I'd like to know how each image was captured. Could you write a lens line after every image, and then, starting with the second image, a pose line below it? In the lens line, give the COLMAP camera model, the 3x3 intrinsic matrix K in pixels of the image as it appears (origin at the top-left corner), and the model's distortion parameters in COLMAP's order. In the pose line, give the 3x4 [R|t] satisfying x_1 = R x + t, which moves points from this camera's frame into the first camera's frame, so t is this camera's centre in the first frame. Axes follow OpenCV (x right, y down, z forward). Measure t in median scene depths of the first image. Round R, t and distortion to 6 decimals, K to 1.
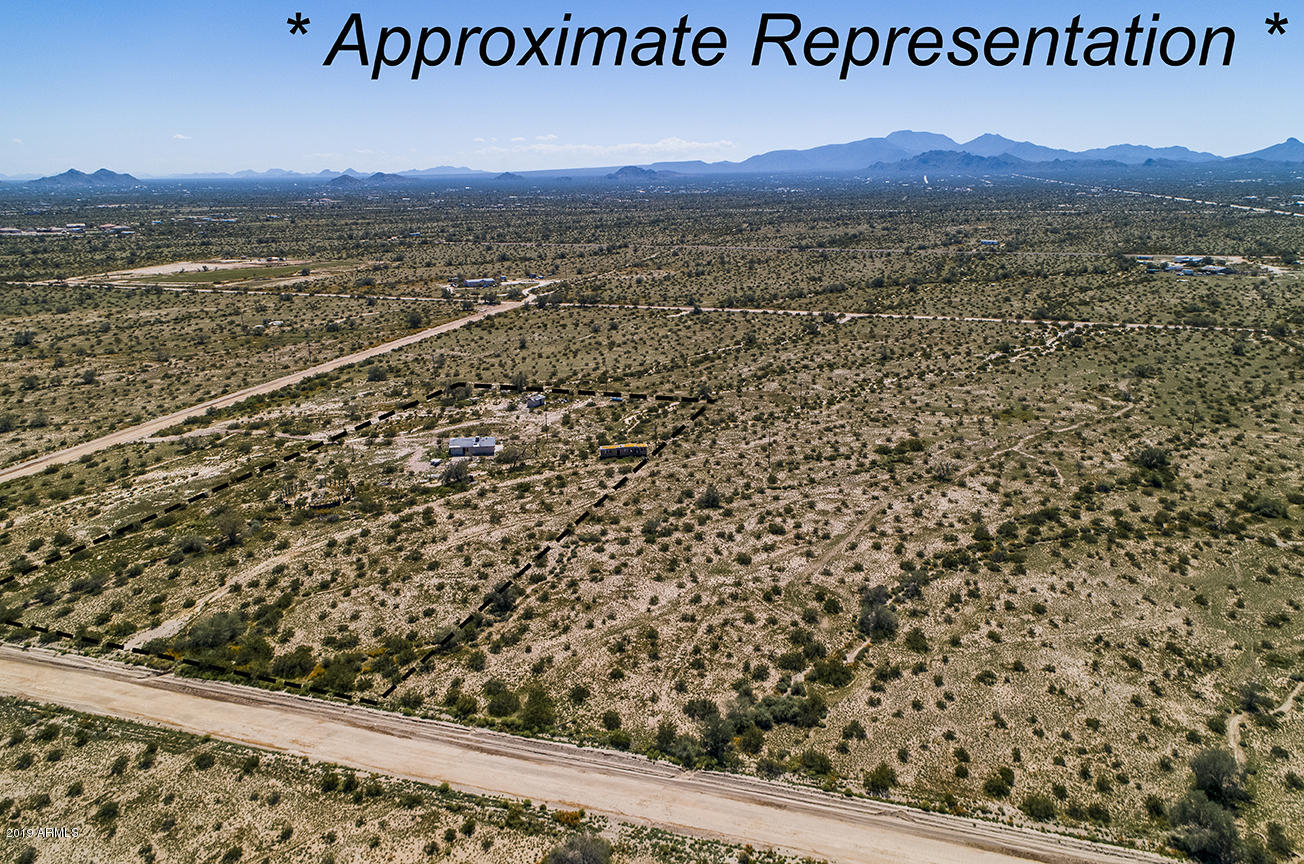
lens RADIAL K [[863.5, 0, 656.0], [0, 863.5, 430.1], [0, 0, 1]] dist [-0.004528, 0.011674]
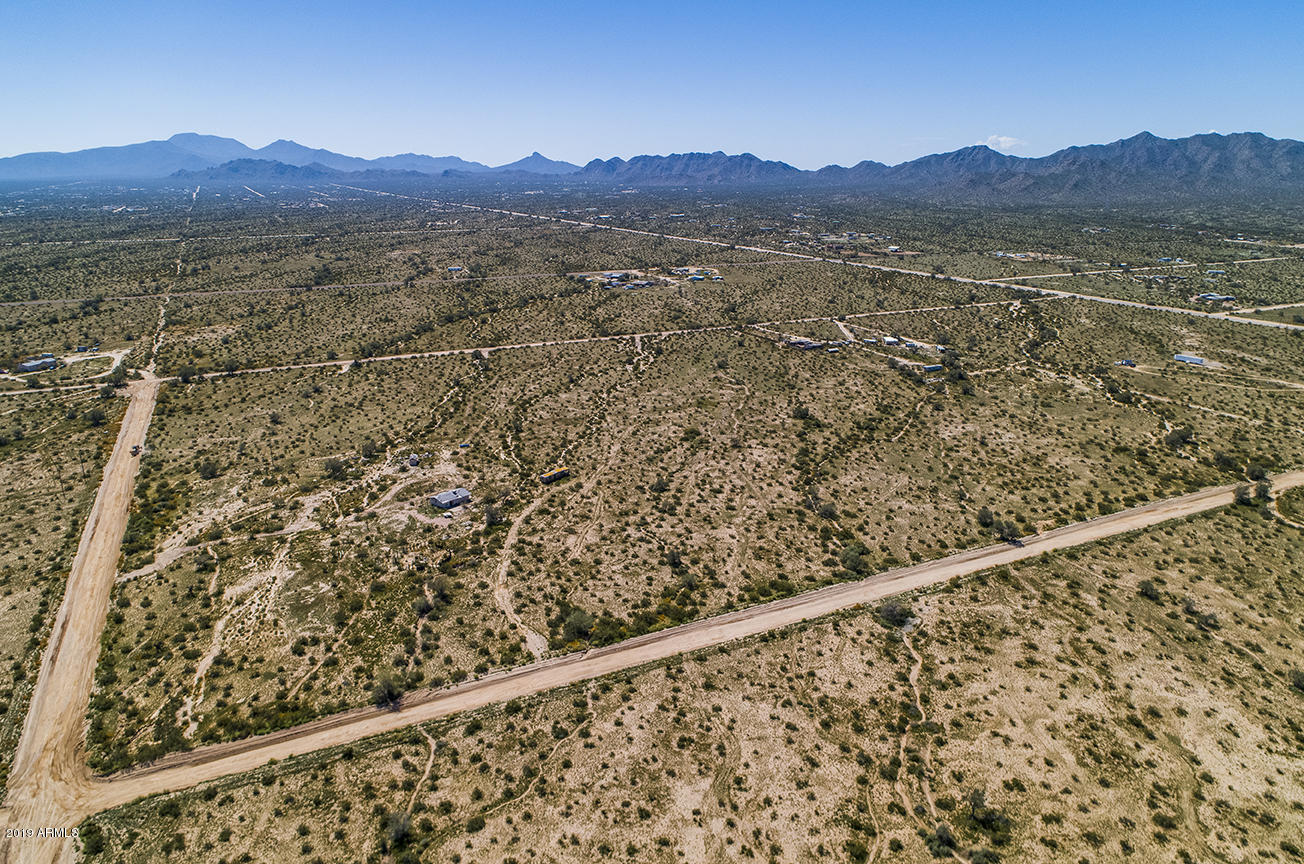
lens RADIAL K [[863.5, 0, 656.1], [0, 863.5, 432.2], [0, 0, 1]] dist [-0.004528, 0.011674]
pose [[0.729954, -0.188843, 0.656891, -1.096393], [0.189963, 0.979262, 0.070426, -0.148388], [-0.656568, 0.073377, 0.750689, -0.218734]]
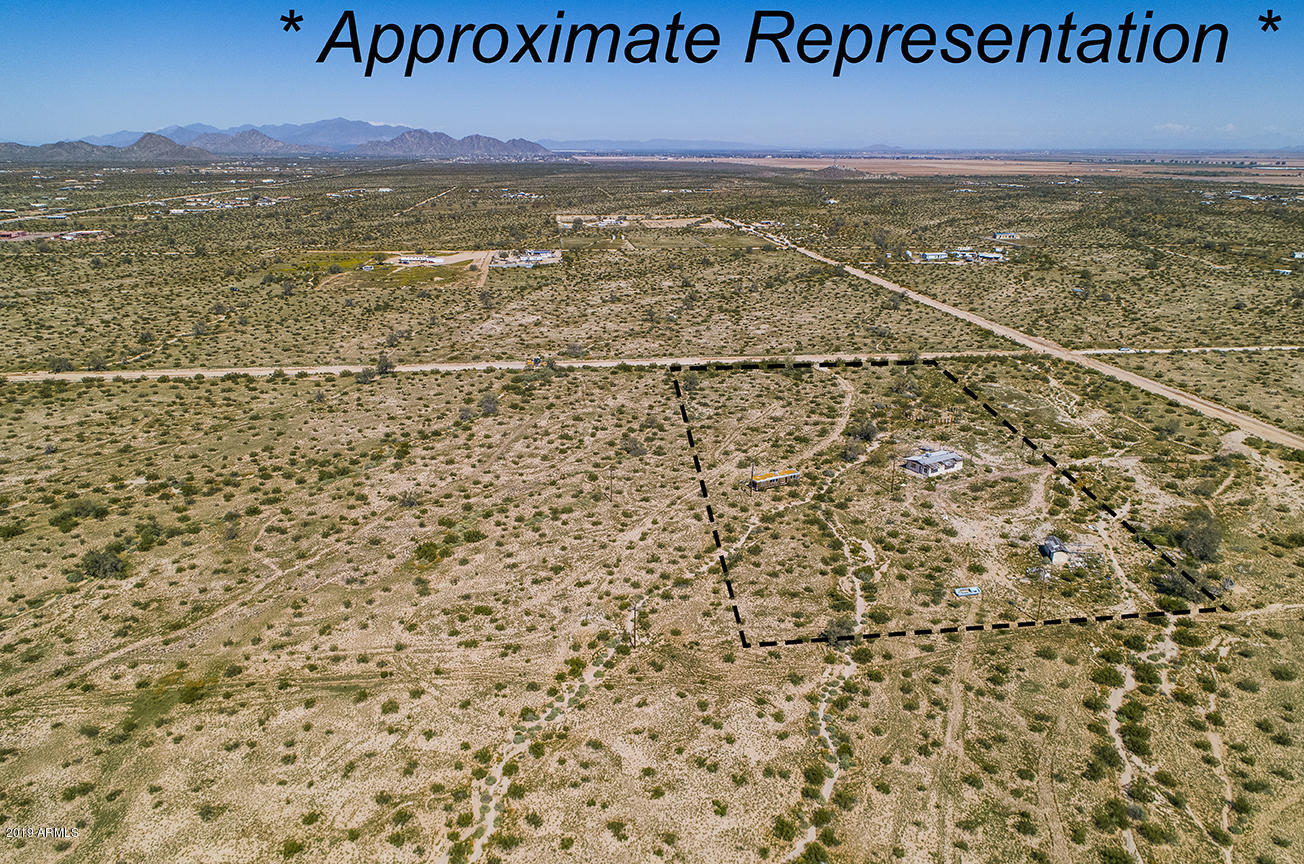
lens RADIAL K [[863.5, 0, 653.5], [0, 863.5, 429.6], [0, 0, 1]] dist [-0.004528, 0.011674]
pose [[-0.918445, 0.128507, -0.374092, 0.517557], [-0.108756, 0.827261, 0.551190, -0.635447], [0.380304, 0.546923, -0.745818, 2.084969]]
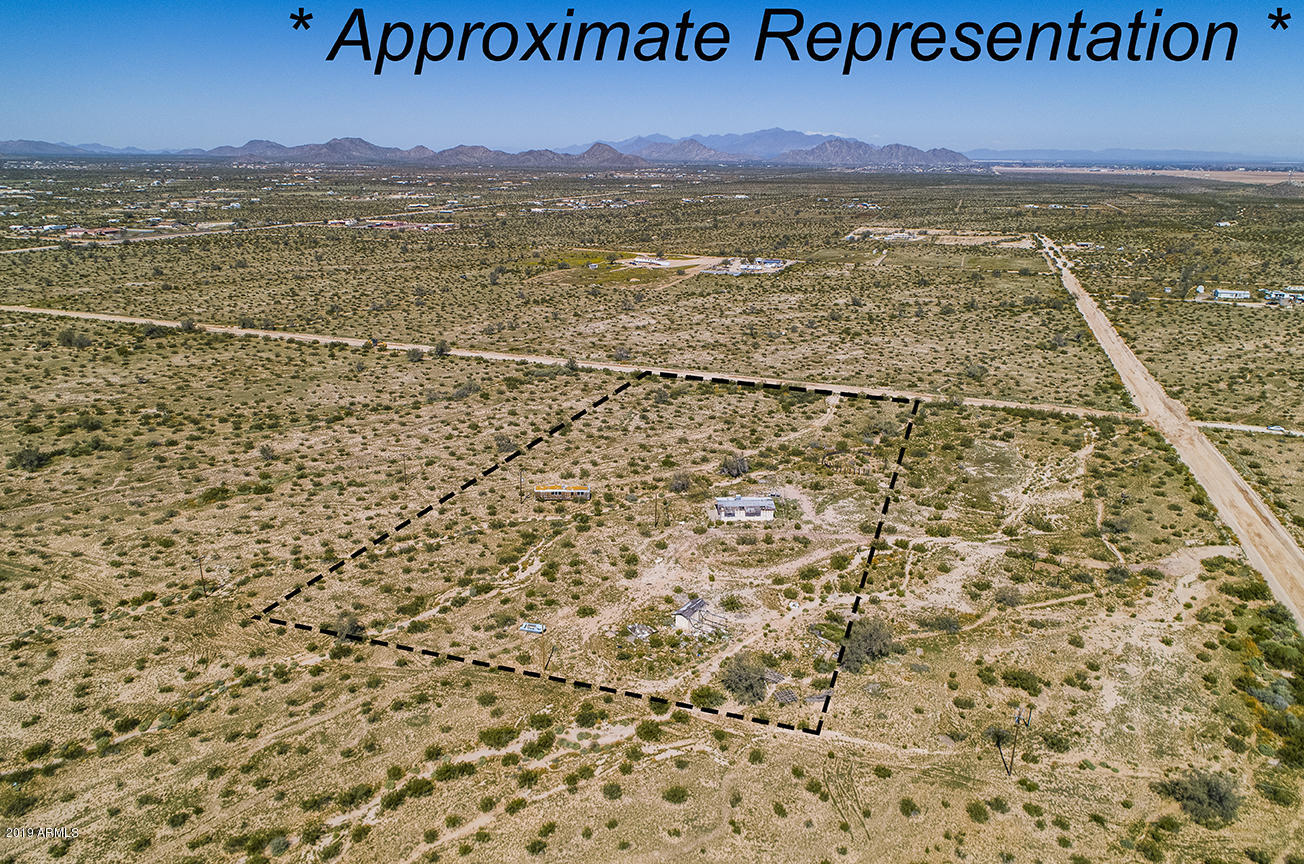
lens RADIAL K [[863.5, 0, 655.3], [0, 863.5, 432.6], [0, 0, 1]] dist [-0.004528, 0.011674]
pose [[-0.998365, -0.017775, 0.054320, -0.230824], [0.016176, 0.823675, 0.566831, -0.675218], [-0.054818, 0.566783, -0.822041, 2.211951]]
